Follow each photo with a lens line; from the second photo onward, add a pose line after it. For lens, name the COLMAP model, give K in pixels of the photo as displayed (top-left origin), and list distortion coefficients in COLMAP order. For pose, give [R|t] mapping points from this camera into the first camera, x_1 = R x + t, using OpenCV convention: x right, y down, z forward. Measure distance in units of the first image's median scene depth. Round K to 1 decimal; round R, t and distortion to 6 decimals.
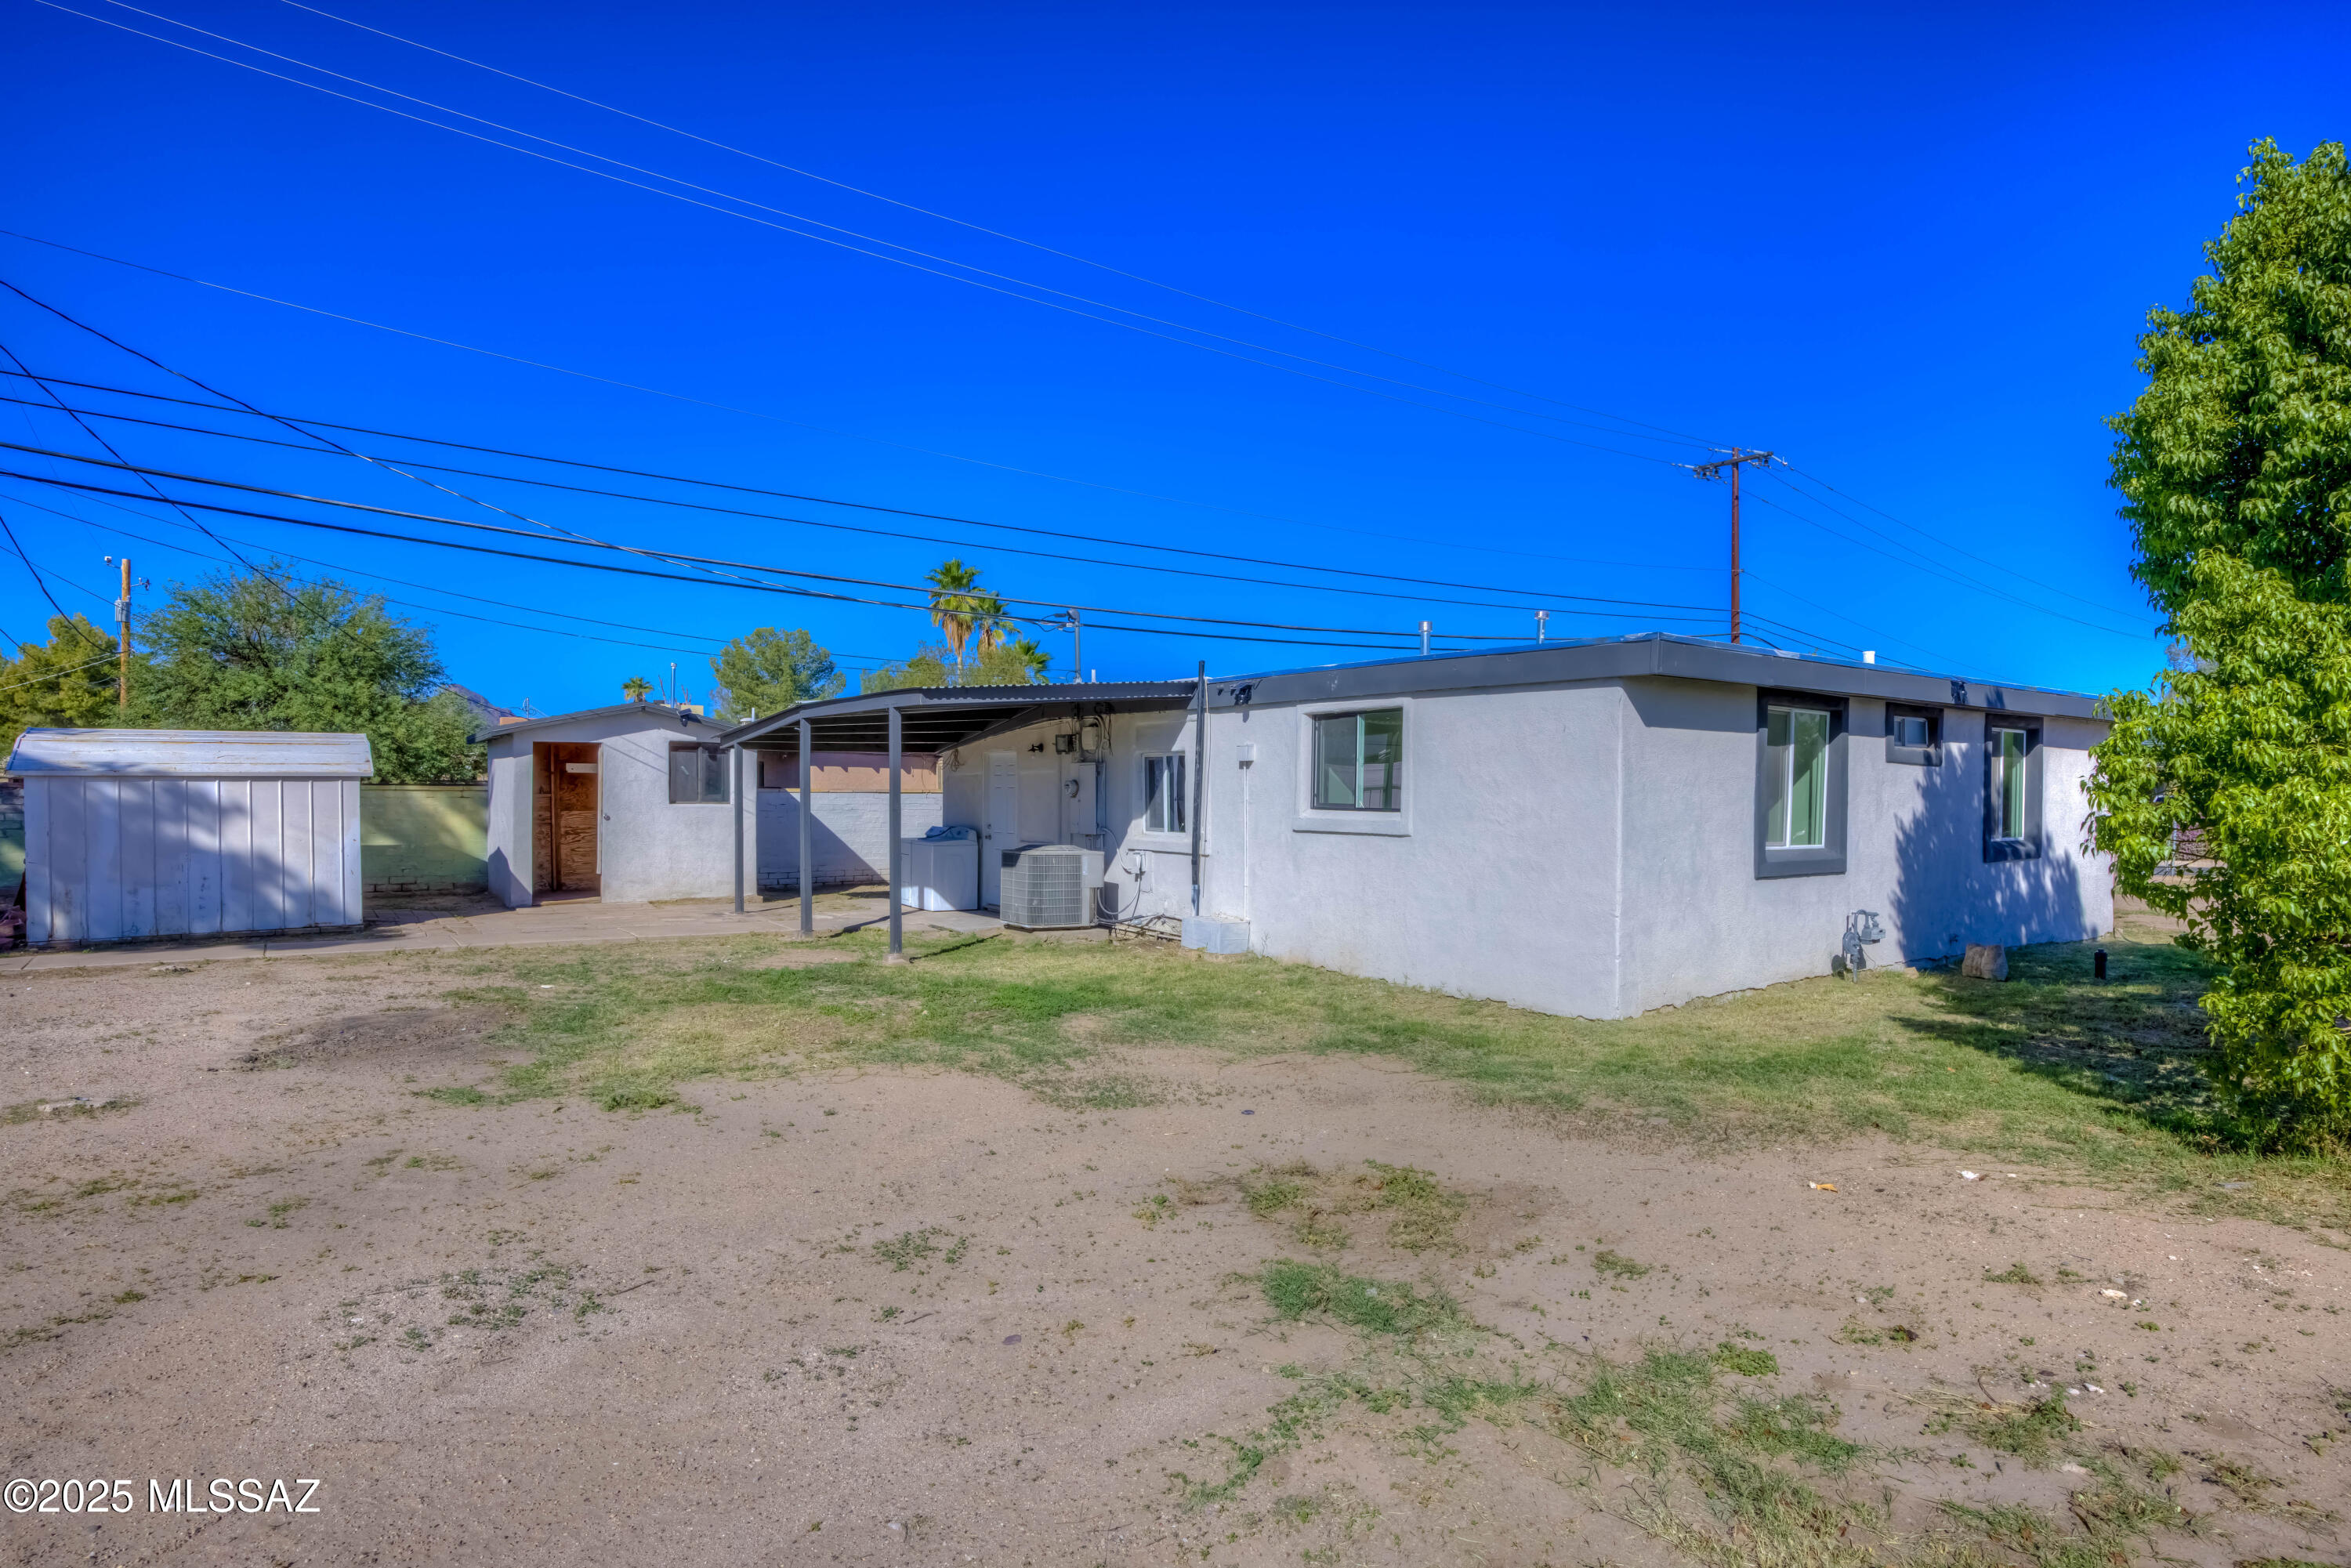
lens RADIAL K [[1328.1, 0, 1153.5], [0, 1328.1, 801.8], [0, 0, 1]] dist [-0.039706, 0.002644]
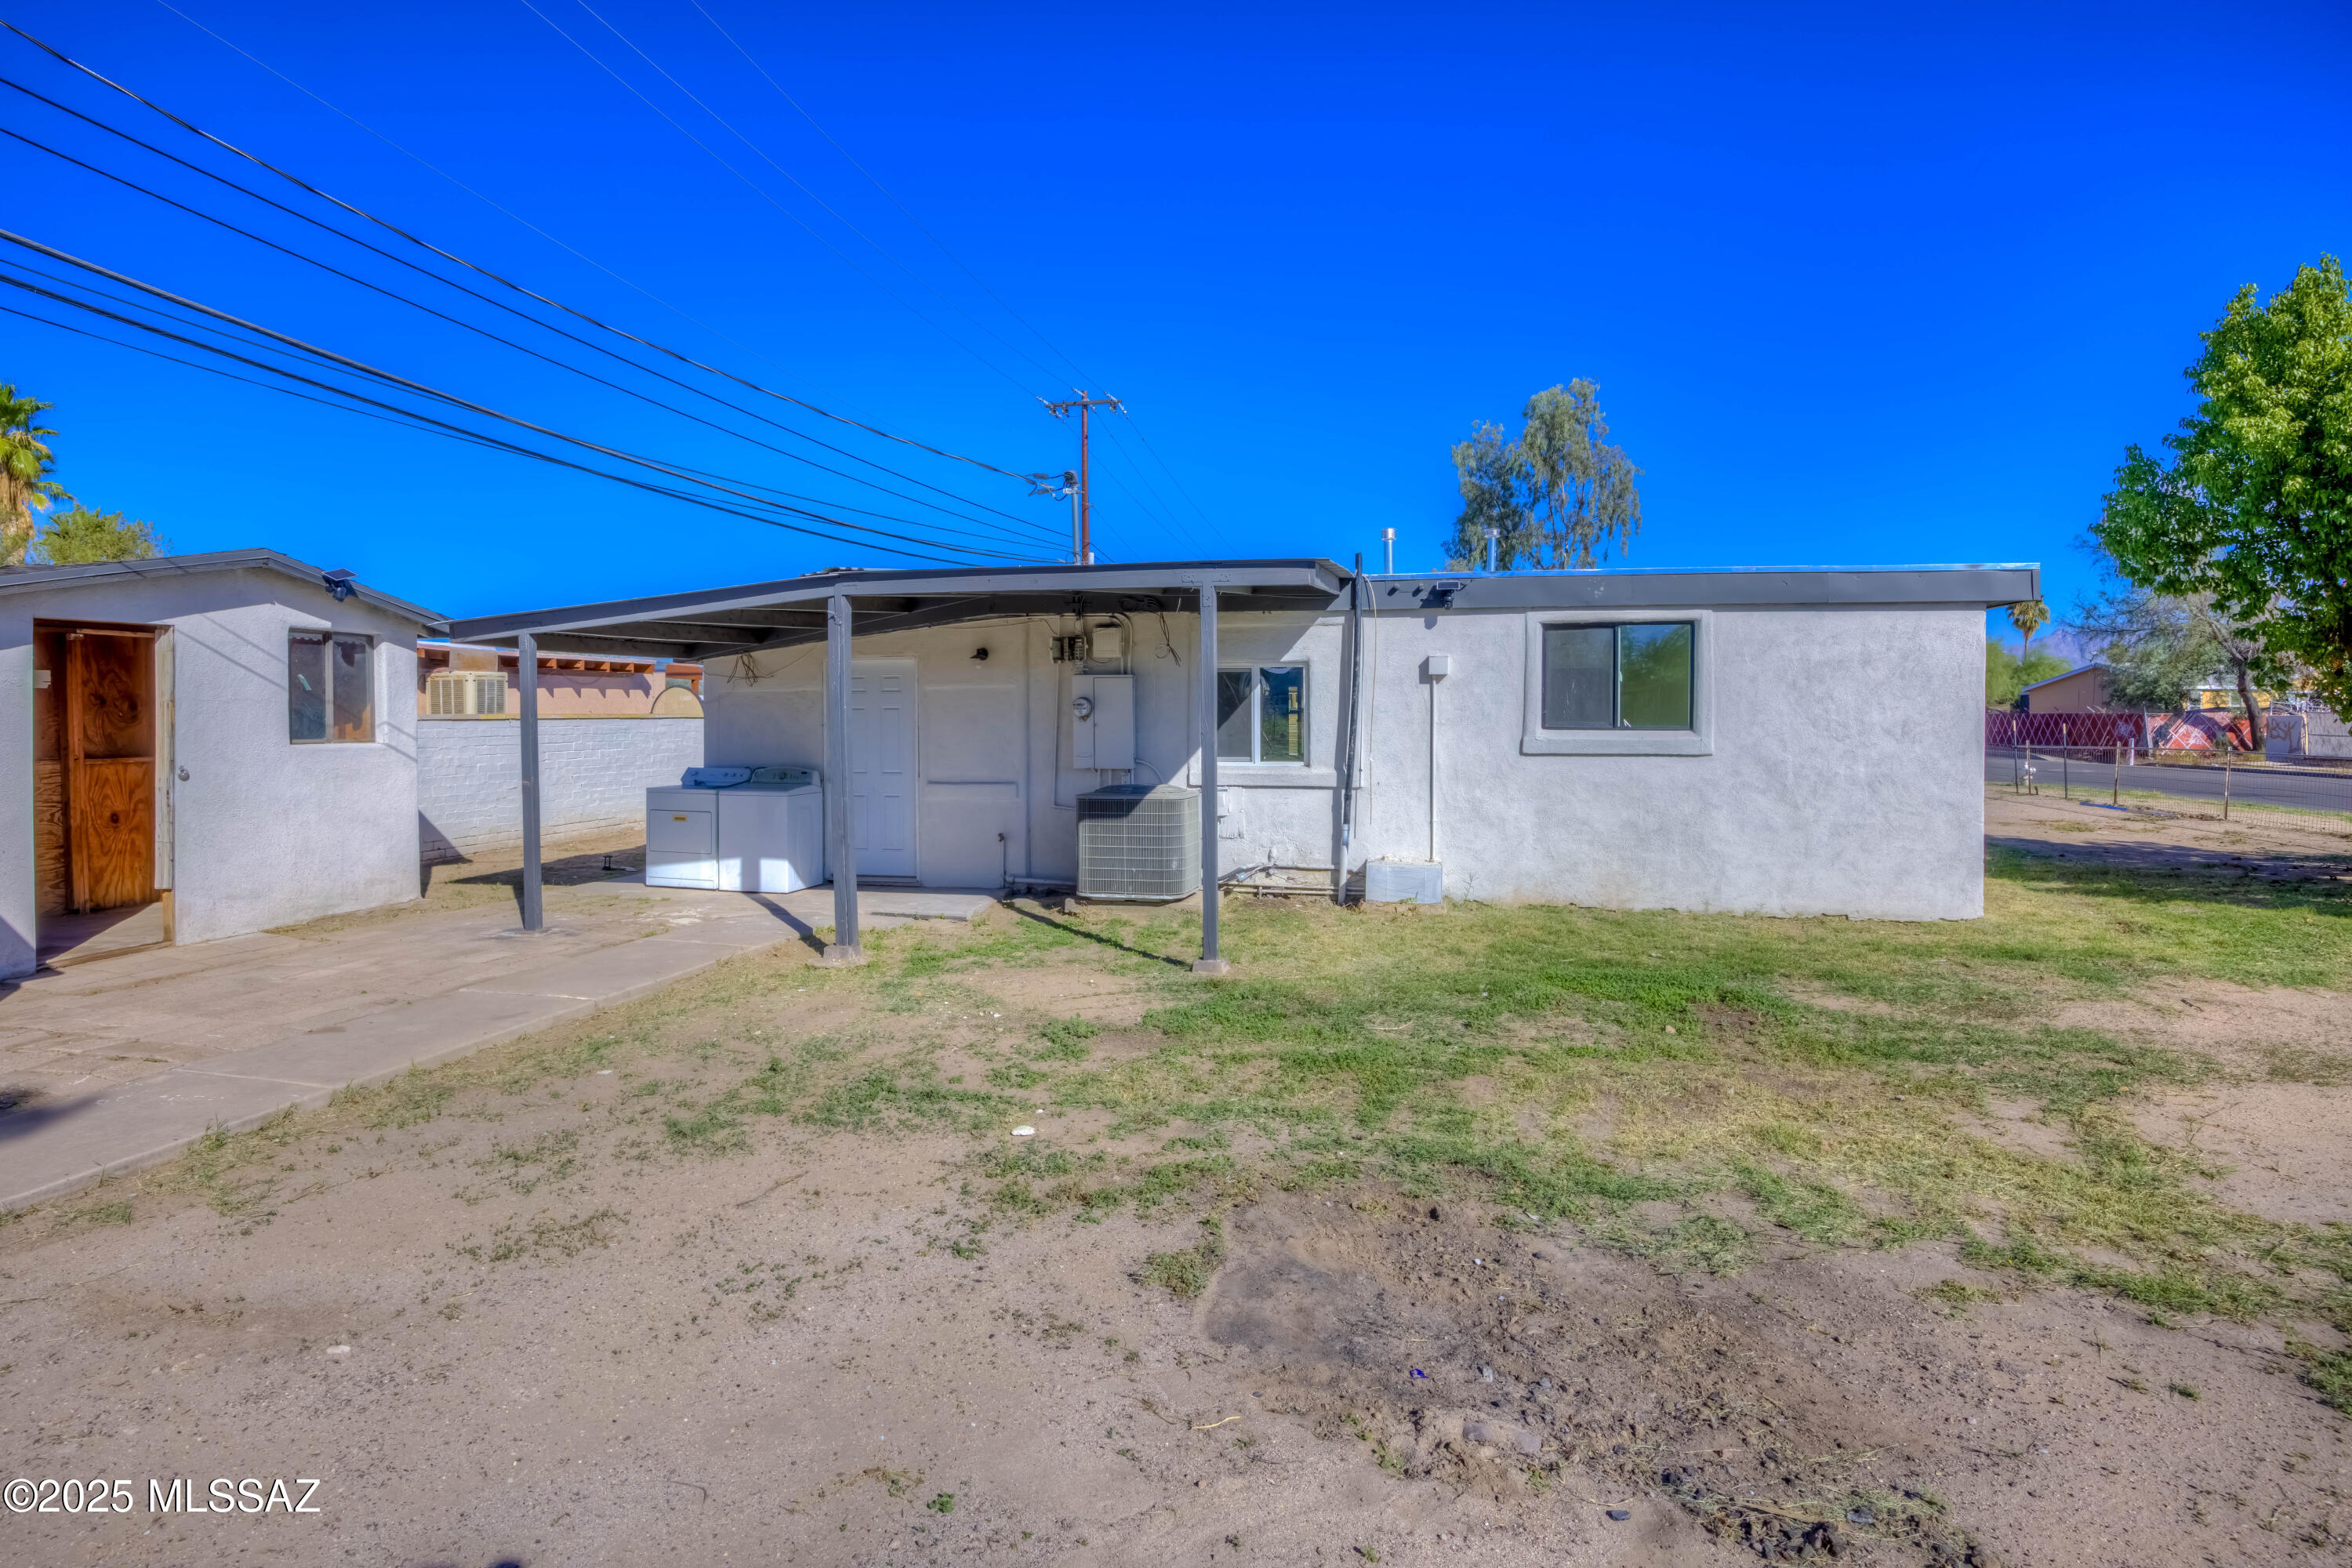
lens RADIAL K [[1245.9, 0, 1164.0], [0, 1245.9, 743.7], [0, 0, 1]] dist [-0.046578, 0.011496]
pose [[0.726655, -0.028252, 0.686422, -0.548535], [0.013199, 0.999544, 0.027167, -0.009526], [-0.686876, -0.010681, 0.726696, 0.487773]]
